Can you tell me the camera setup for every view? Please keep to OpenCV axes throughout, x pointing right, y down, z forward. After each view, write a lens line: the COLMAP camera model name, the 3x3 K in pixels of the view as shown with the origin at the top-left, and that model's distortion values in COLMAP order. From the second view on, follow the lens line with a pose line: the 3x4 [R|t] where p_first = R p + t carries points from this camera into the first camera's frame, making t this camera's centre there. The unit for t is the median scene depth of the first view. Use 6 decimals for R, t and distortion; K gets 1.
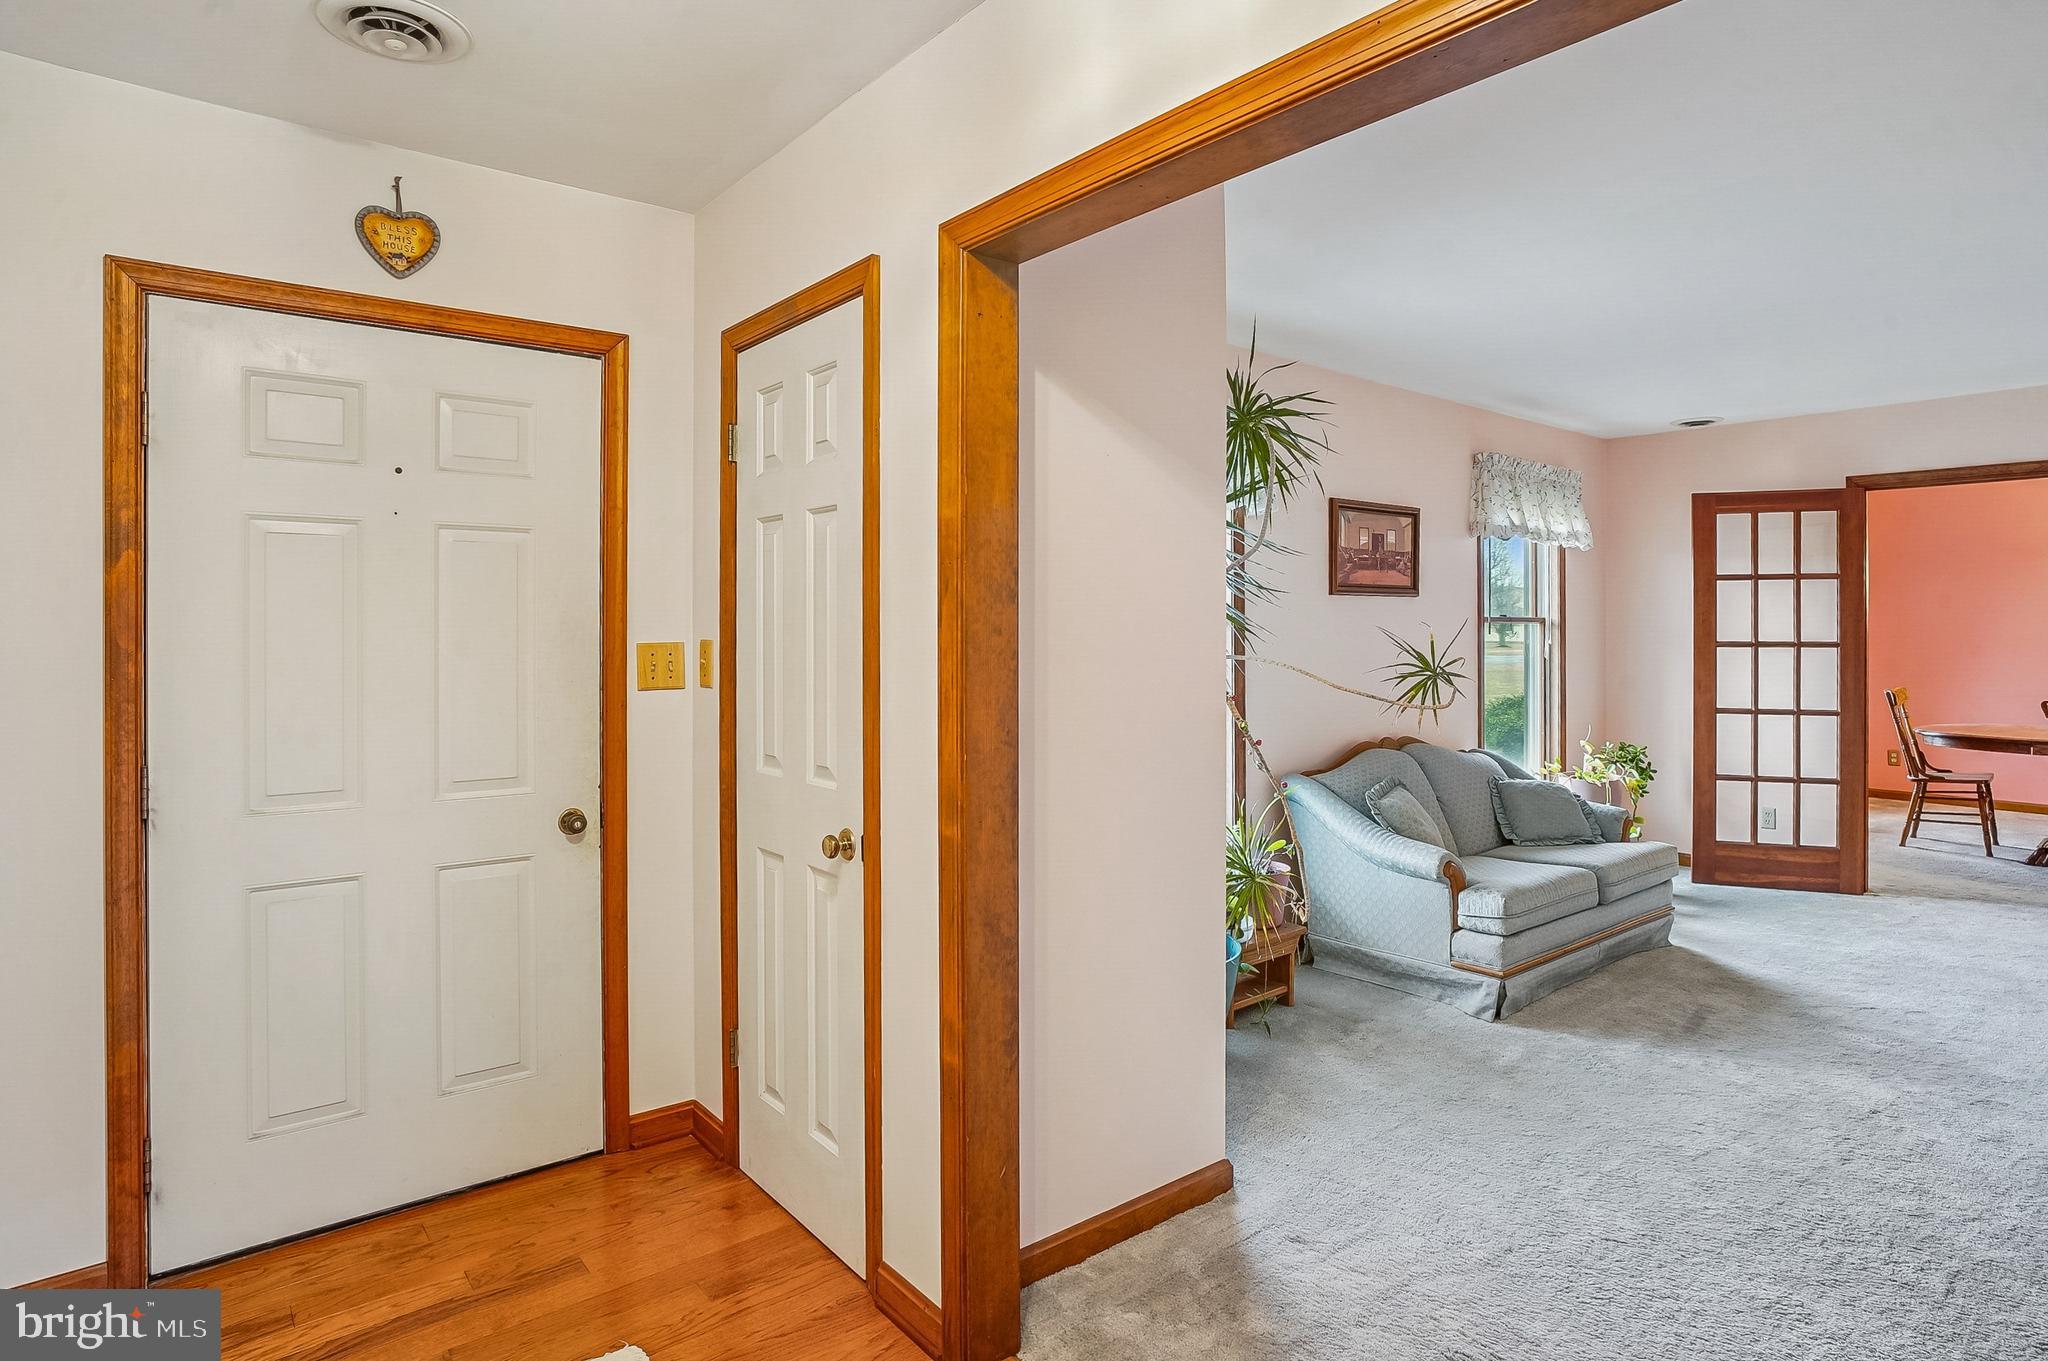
lens RADIAL K [[1090.4, 0, 1051.4], [0, 1090.4, 622.6], [0, 0, 1]] dist [-0.047650, 0.020124]
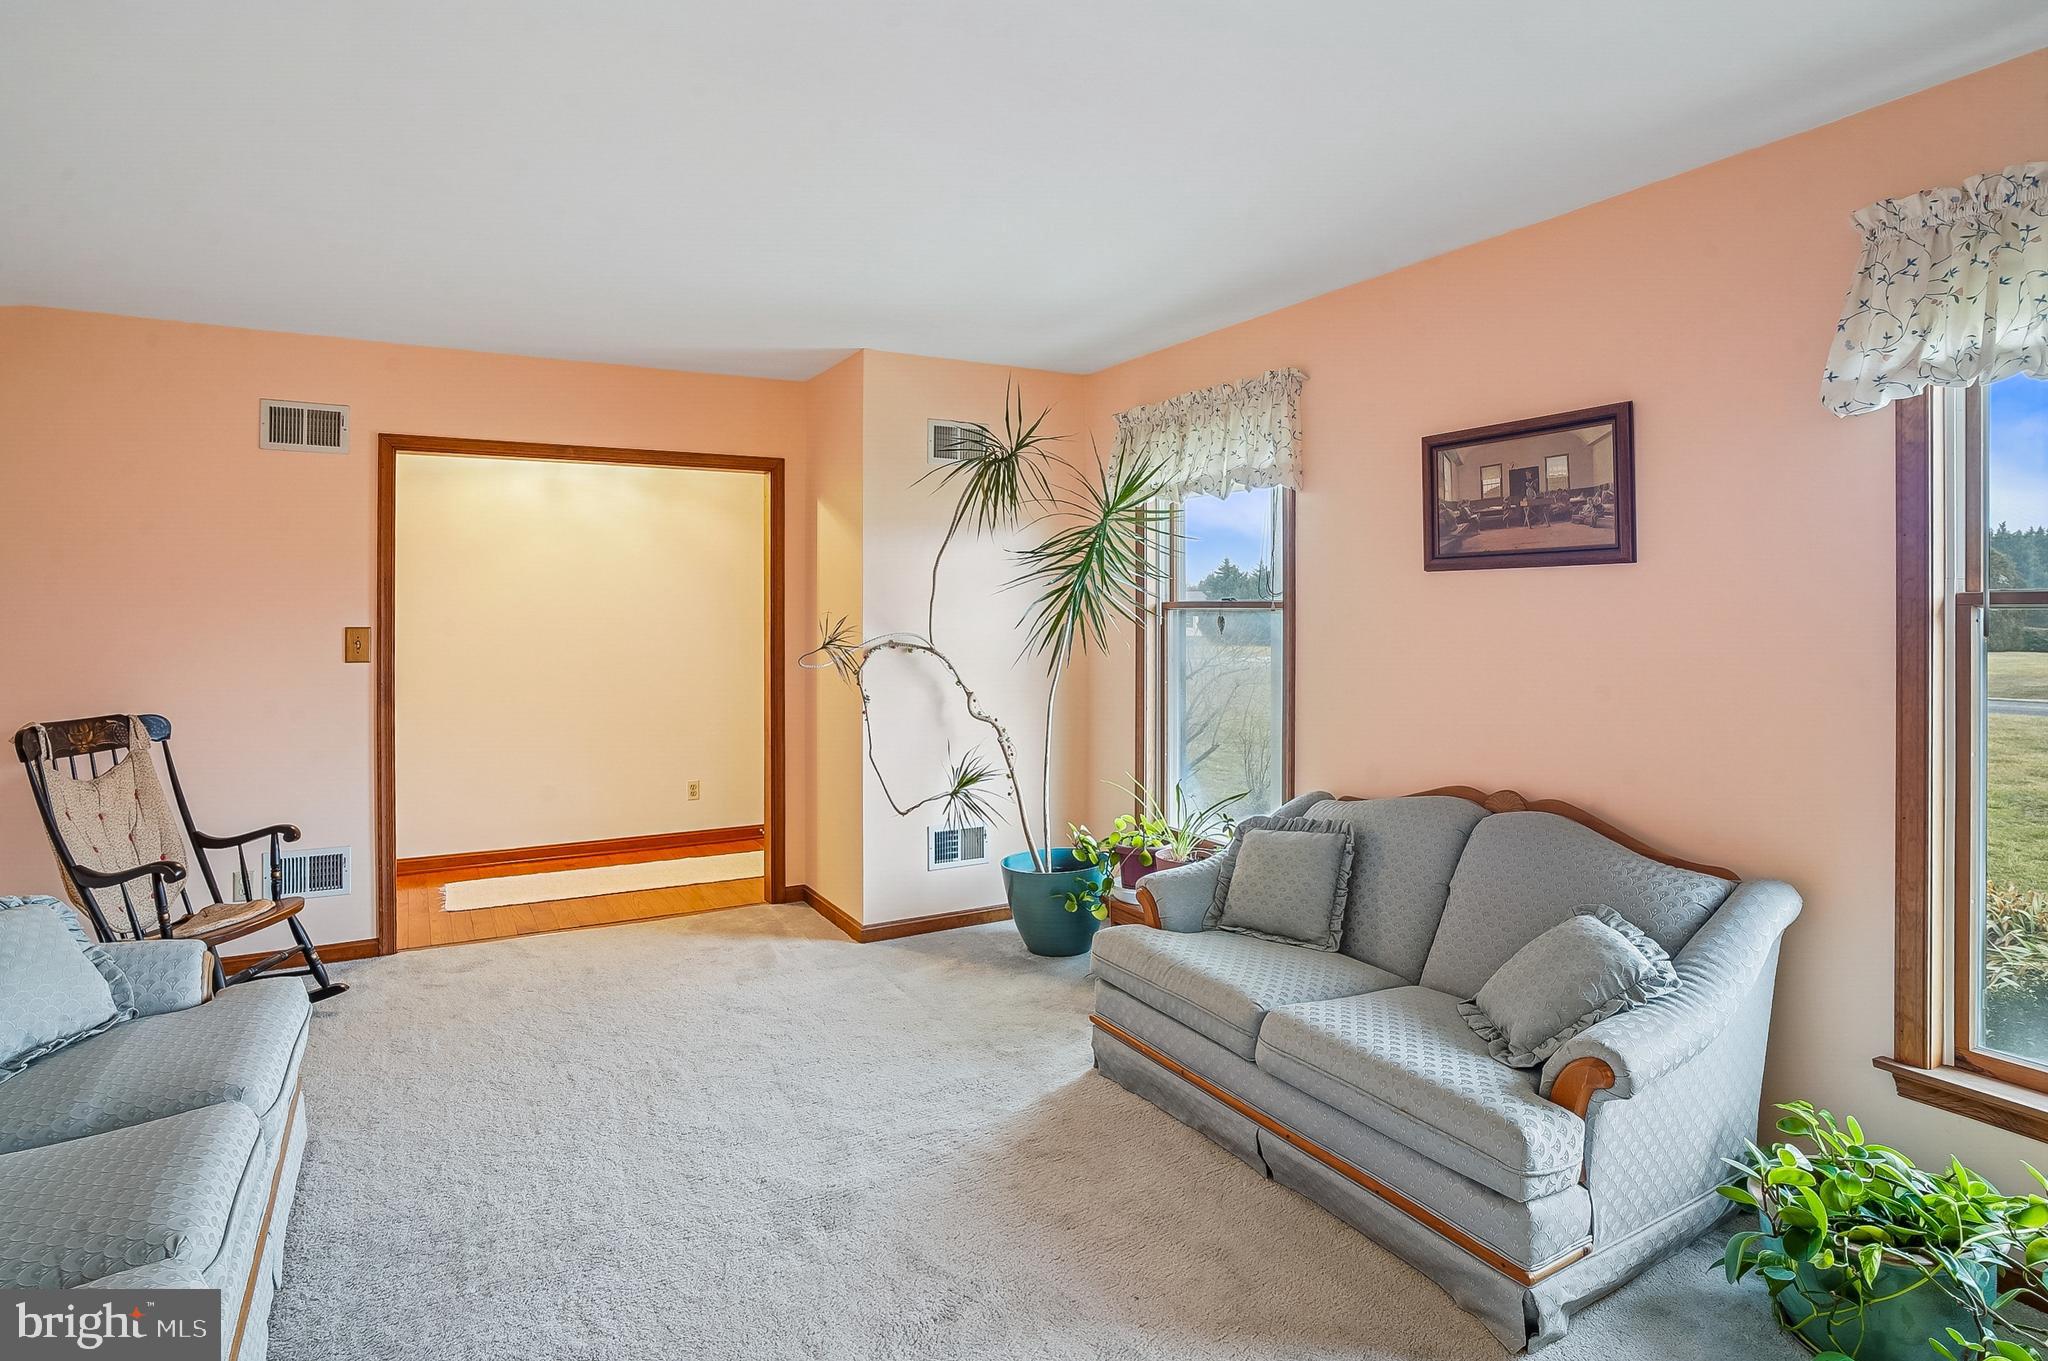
lens RADIAL K [[1090.4, 0, 1056.9], [0, 1090.4, 606.8], [0, 0, 1]] dist [-0.047650, 0.020124]
pose [[-0.163908, -0.005312, -0.986461, 0.930556], [0.002661, 0.999979, -0.005827, 0.001620], [0.986472, -0.003580, -0.163891, 0.805108]]
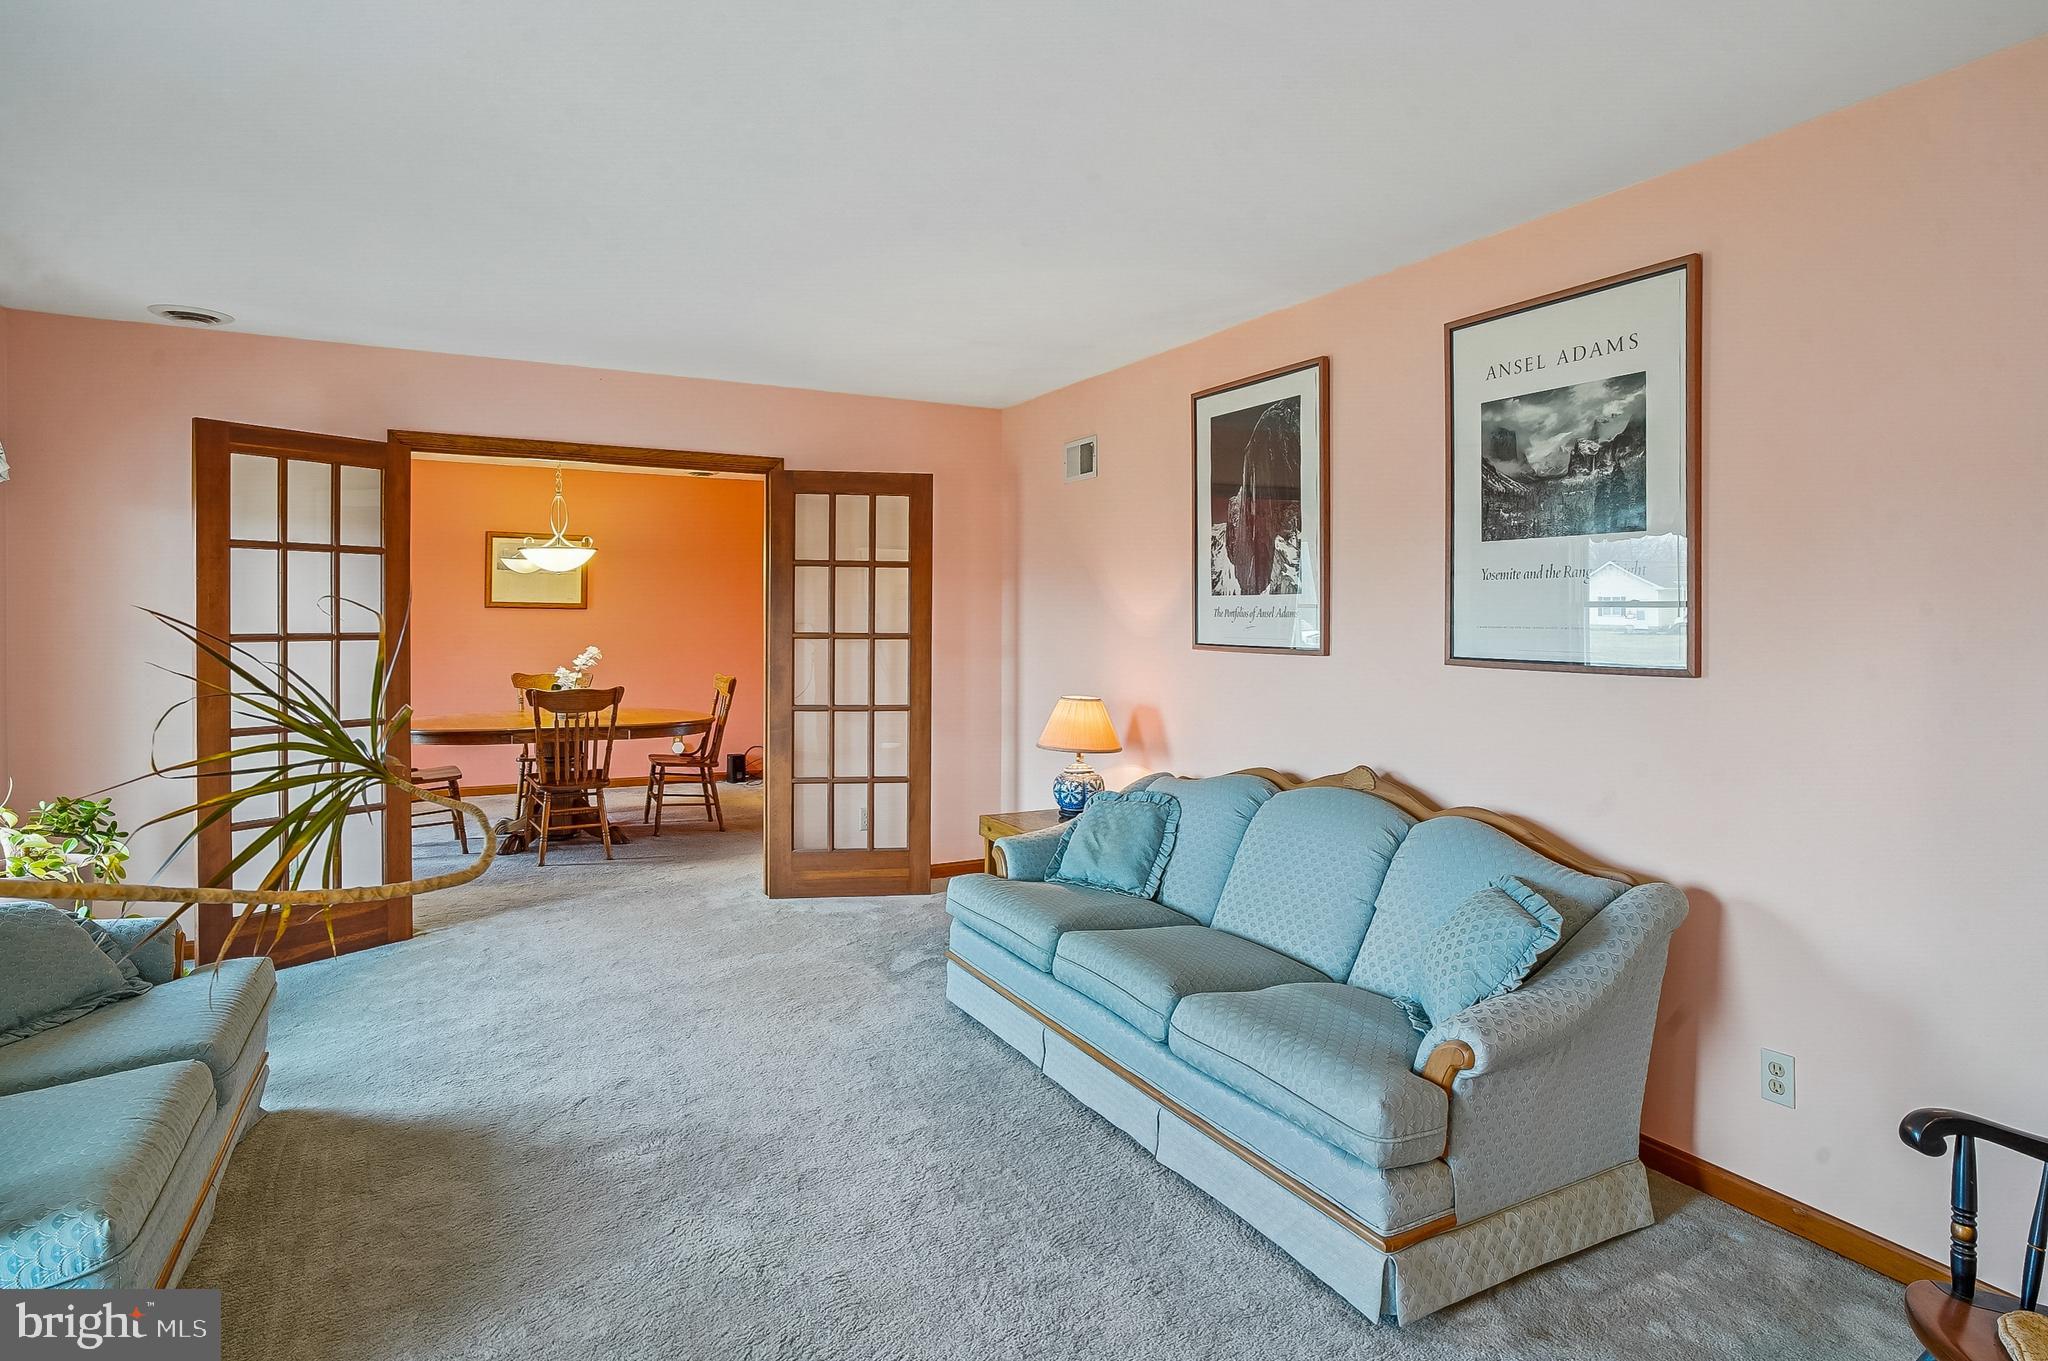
lens RADIAL K [[1090.4, 0, 1046.9], [0, 1090.4, 624.5], [0, 0, 1]] dist [-0.047650, 0.020124]
pose [[0.200689, -0.007301, 0.979628, 0.049545], [-0.006633, 0.999939, 0.008811, 0.001564], [-0.979633, -0.008266, 0.200628, 0.381450]]
